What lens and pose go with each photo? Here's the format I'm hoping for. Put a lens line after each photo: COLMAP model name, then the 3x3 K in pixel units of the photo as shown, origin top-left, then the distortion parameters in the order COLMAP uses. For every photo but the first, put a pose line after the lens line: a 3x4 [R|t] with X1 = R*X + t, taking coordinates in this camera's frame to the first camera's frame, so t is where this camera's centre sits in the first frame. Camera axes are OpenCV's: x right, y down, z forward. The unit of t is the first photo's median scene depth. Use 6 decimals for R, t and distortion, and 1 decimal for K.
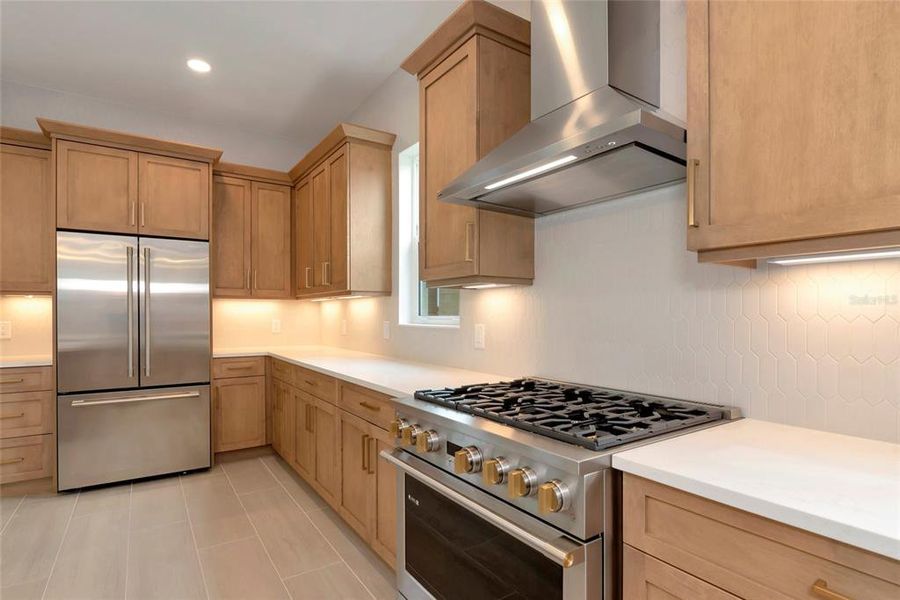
lens RADIAL K [[461.5, 0, 448.0], [0, 461.5, 315.9], [0, 0, 1]] dist [0.001242, -0.000689]
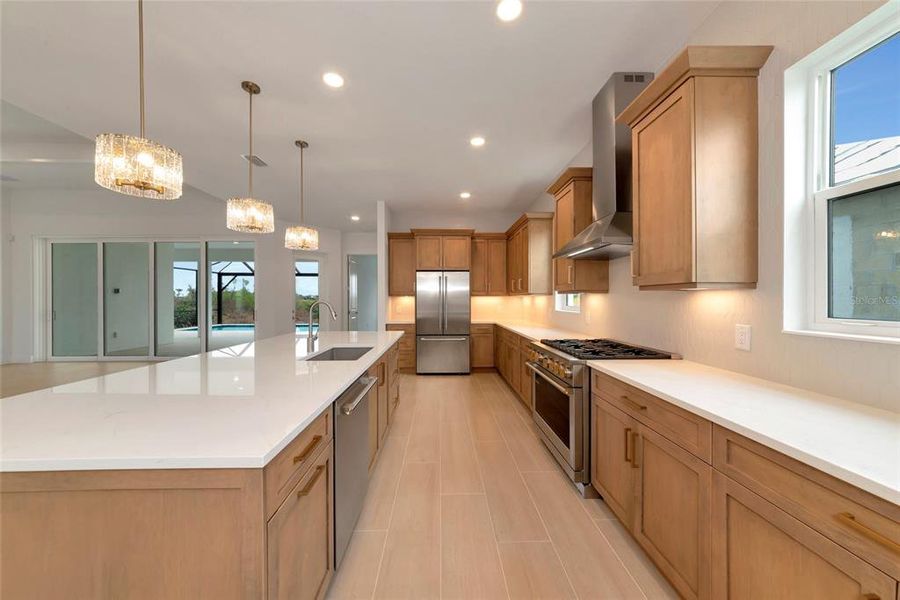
lens RADIAL K [[310.9, 0, 444.7], [0, 310.9, 300.1], [0, 0, 1]] dist [0.000520, 0.000010]
pose [[0.840806, 0.000755, -0.541336, 0.203010], [-0.001362, 0.999999, -0.000721, -0.021945], [0.541334, 0.001344, 0.840806, -0.338827]]
